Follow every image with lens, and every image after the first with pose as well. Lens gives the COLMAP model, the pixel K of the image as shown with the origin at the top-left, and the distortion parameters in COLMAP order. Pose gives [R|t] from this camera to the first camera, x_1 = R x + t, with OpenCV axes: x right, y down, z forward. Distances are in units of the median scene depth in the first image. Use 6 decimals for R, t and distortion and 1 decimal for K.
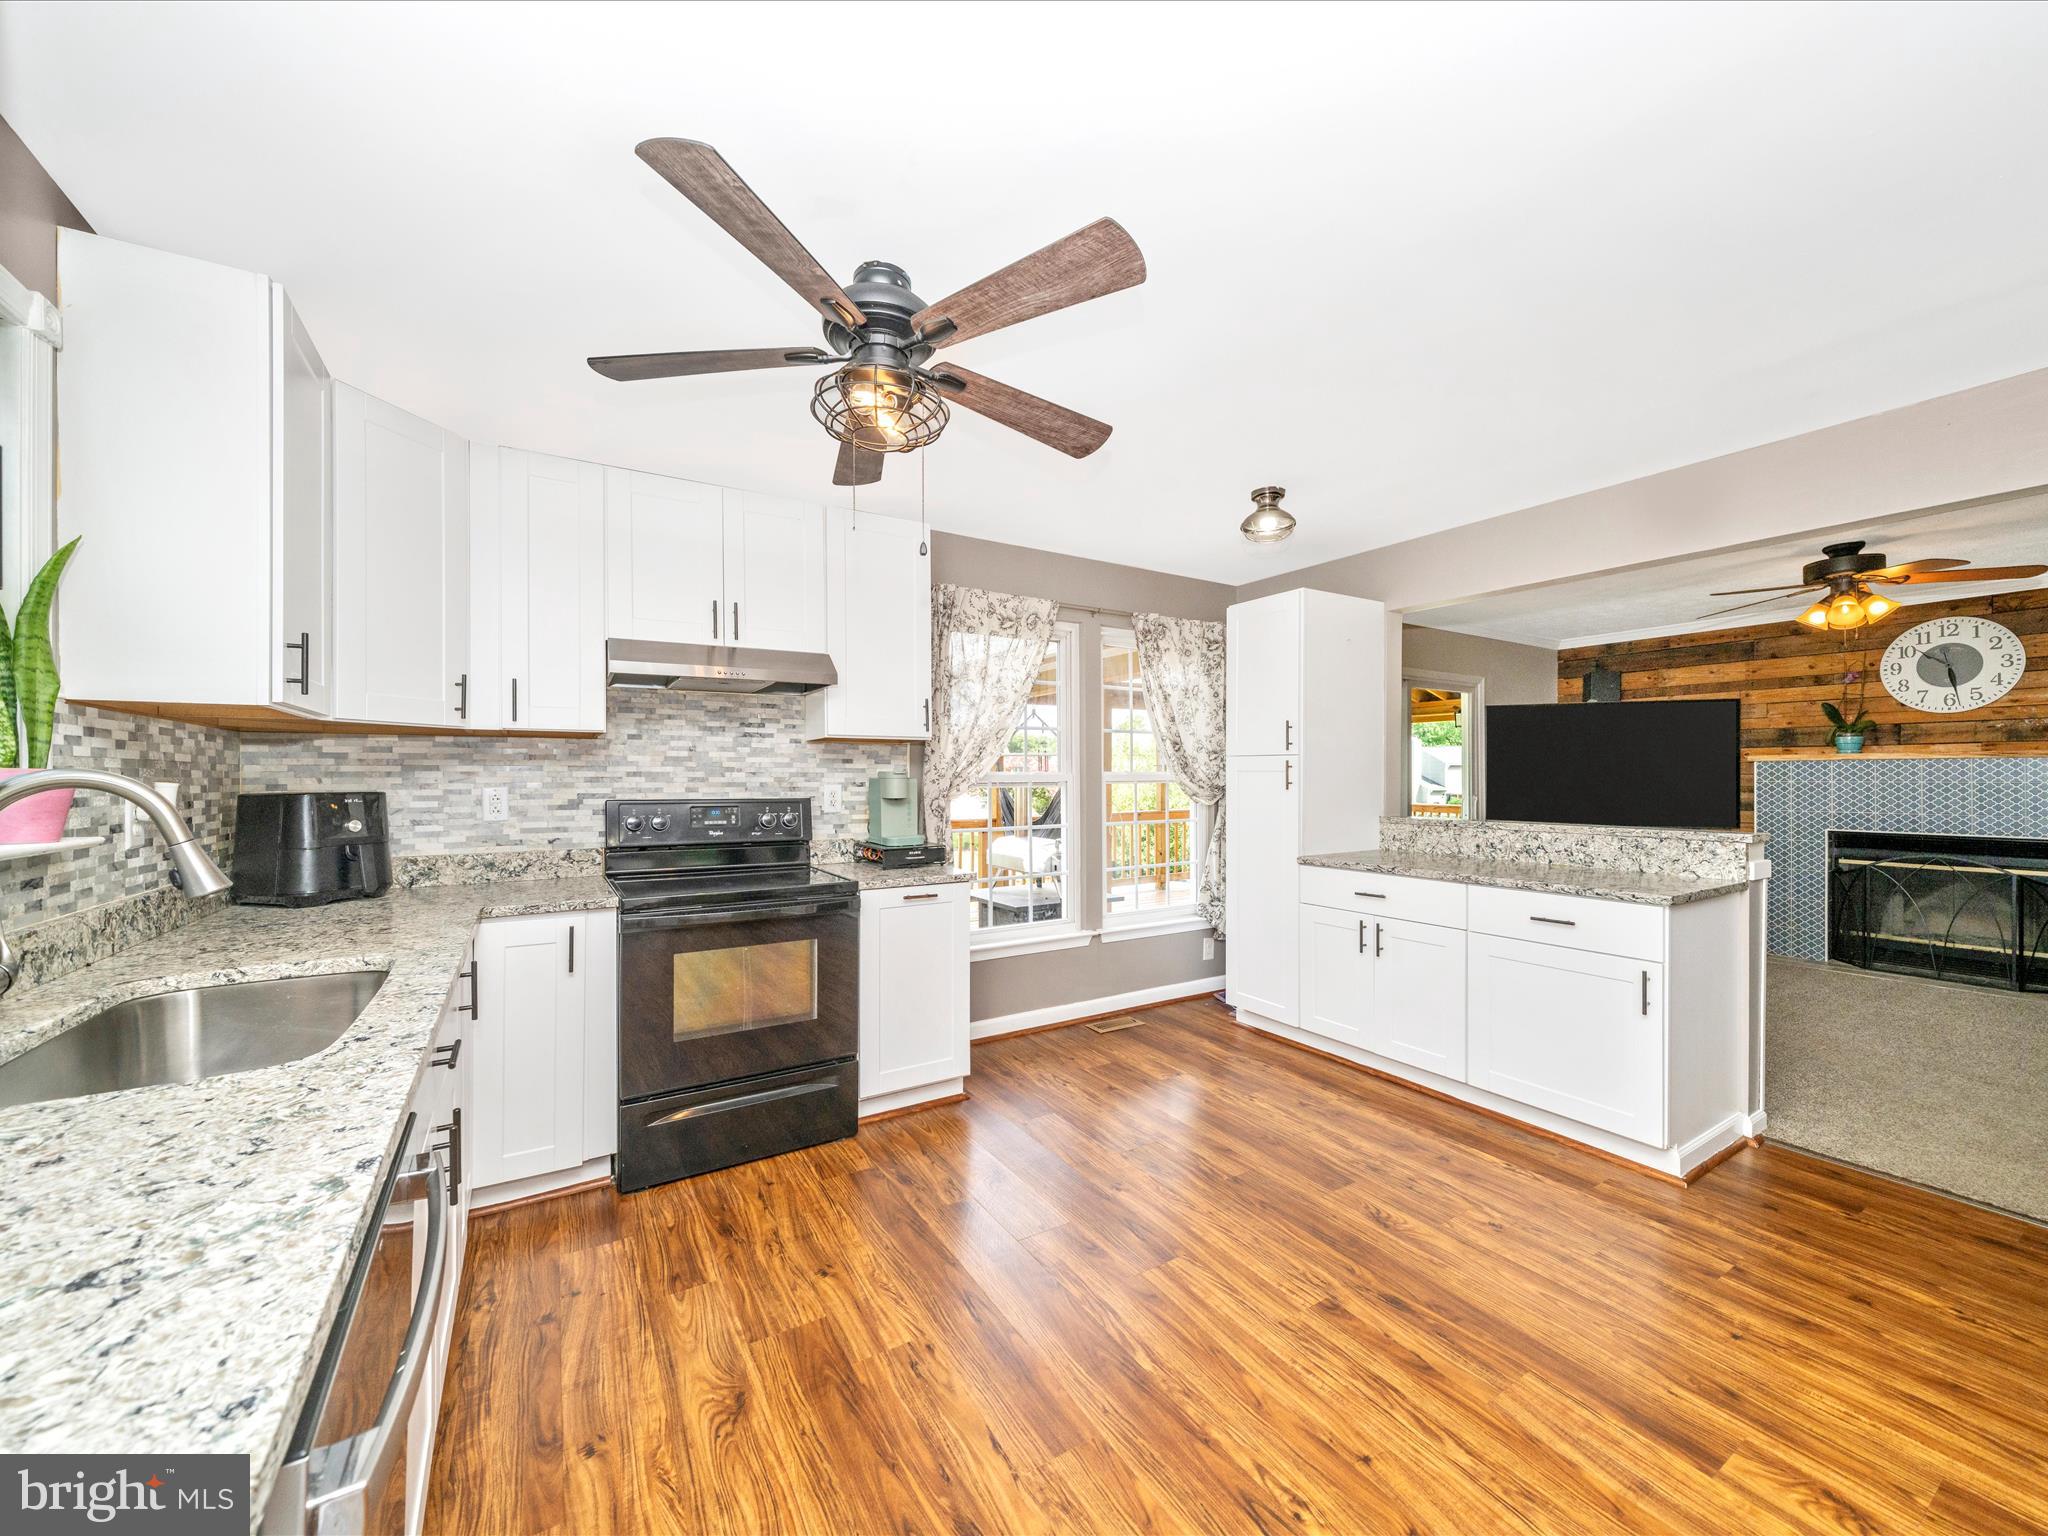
lens RADIAL K [[782.1, 0, 1014.4], [0, 782.1, 771.8], [0, 0, 1]] dist [-0.001016, 0.000063]
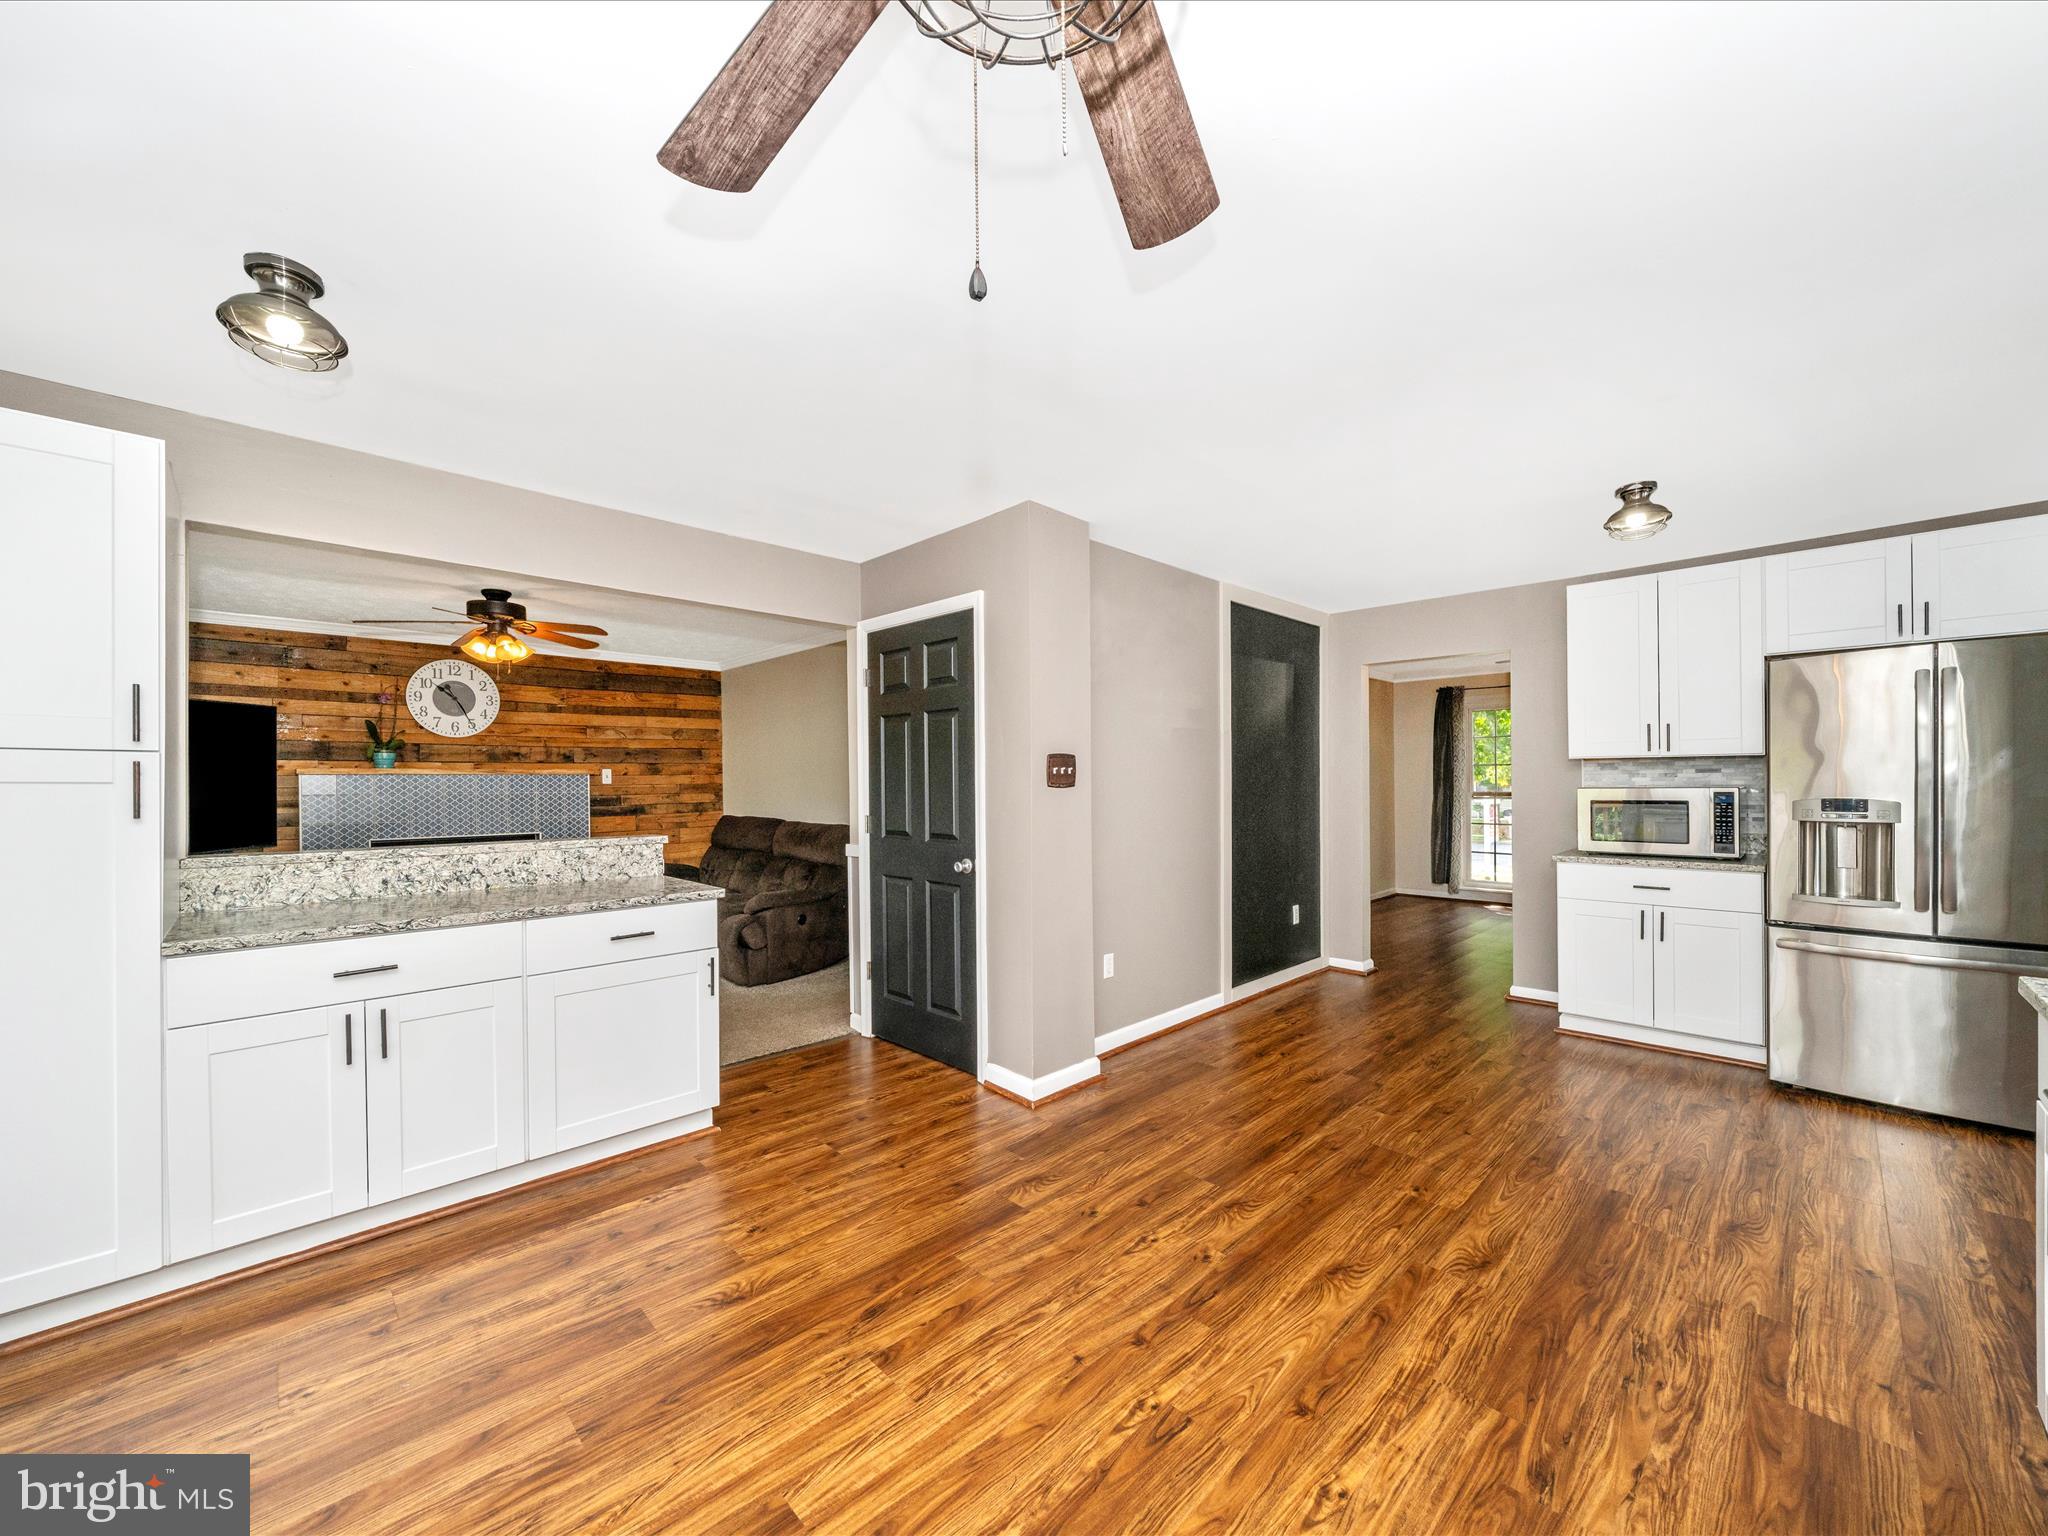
lens RADIAL K [[785.2, 0, 1027.7], [0, 785.2, 779.1], [0, 0, 1]] dist [-0.003358, -0.000261]
pose [[-0.227160, 0.007397, 0.973829, -0.335242], [0.002026, 0.999973, -0.007122, 0.001430], [-0.973855, 0.000355, -0.227169, 0.640677]]
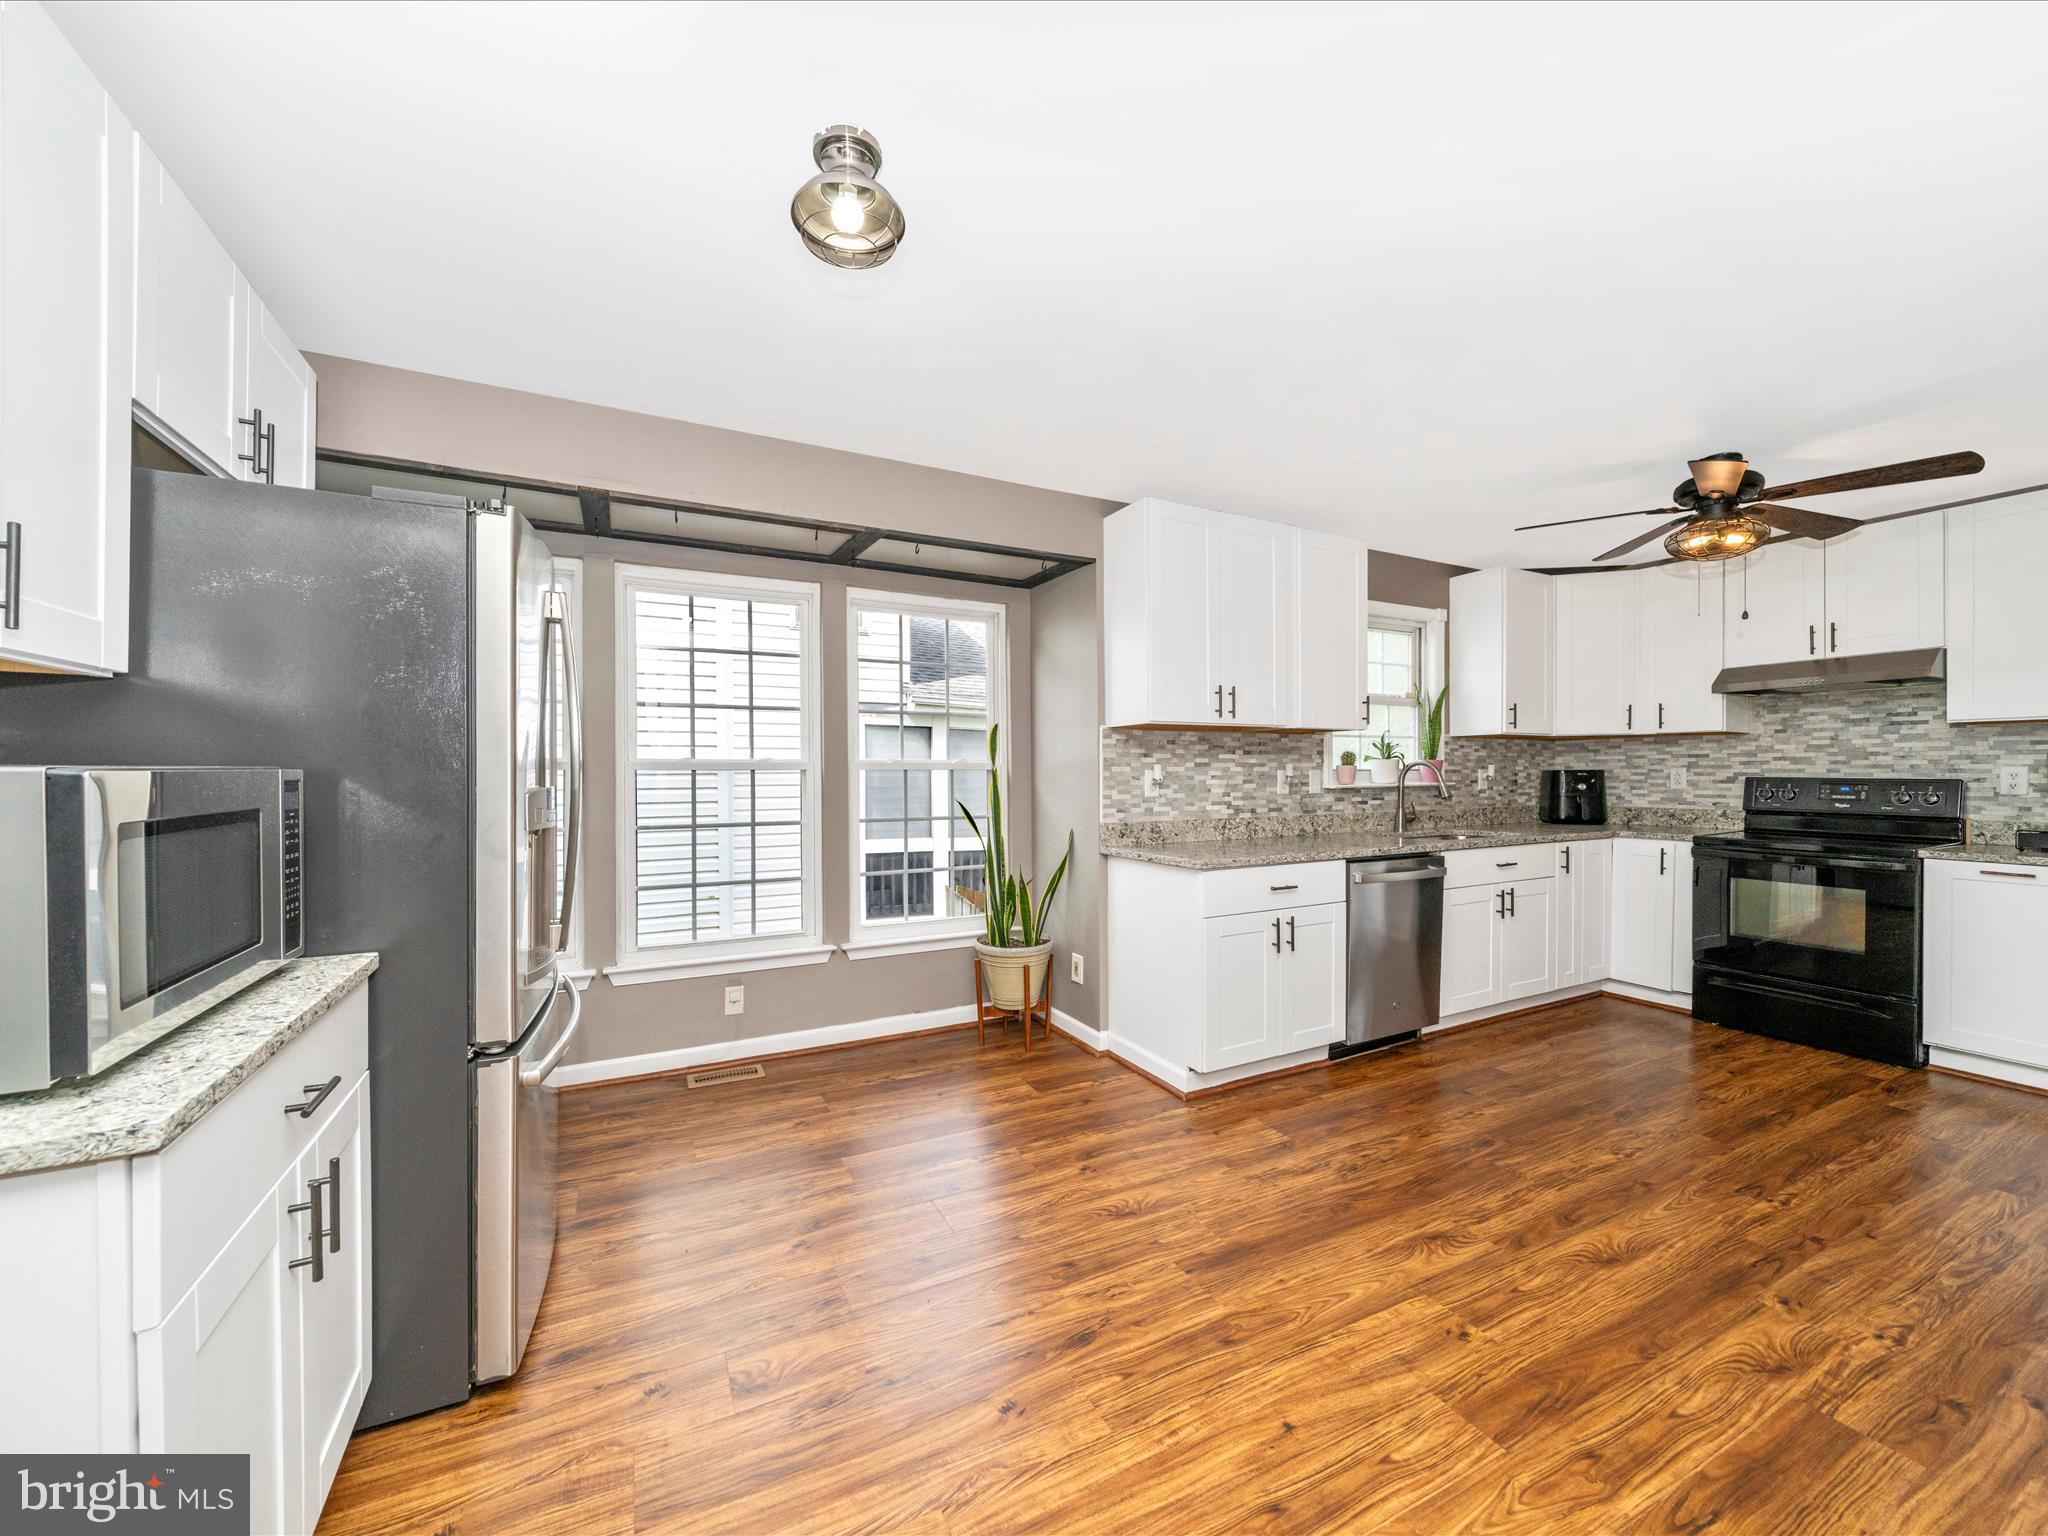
lens RADIAL K [[793.3, 0, 1024.0], [0, 793.3, 768.0], [0, 0, 1]] dist [-0.002712, -0.000779]
pose [[-0.075292, -0.001960, -0.997160, 0.946702], [0.007676, 0.999967, -0.002545, 0.012044], [0.997132, -0.007846, -0.075275, -0.196663]]
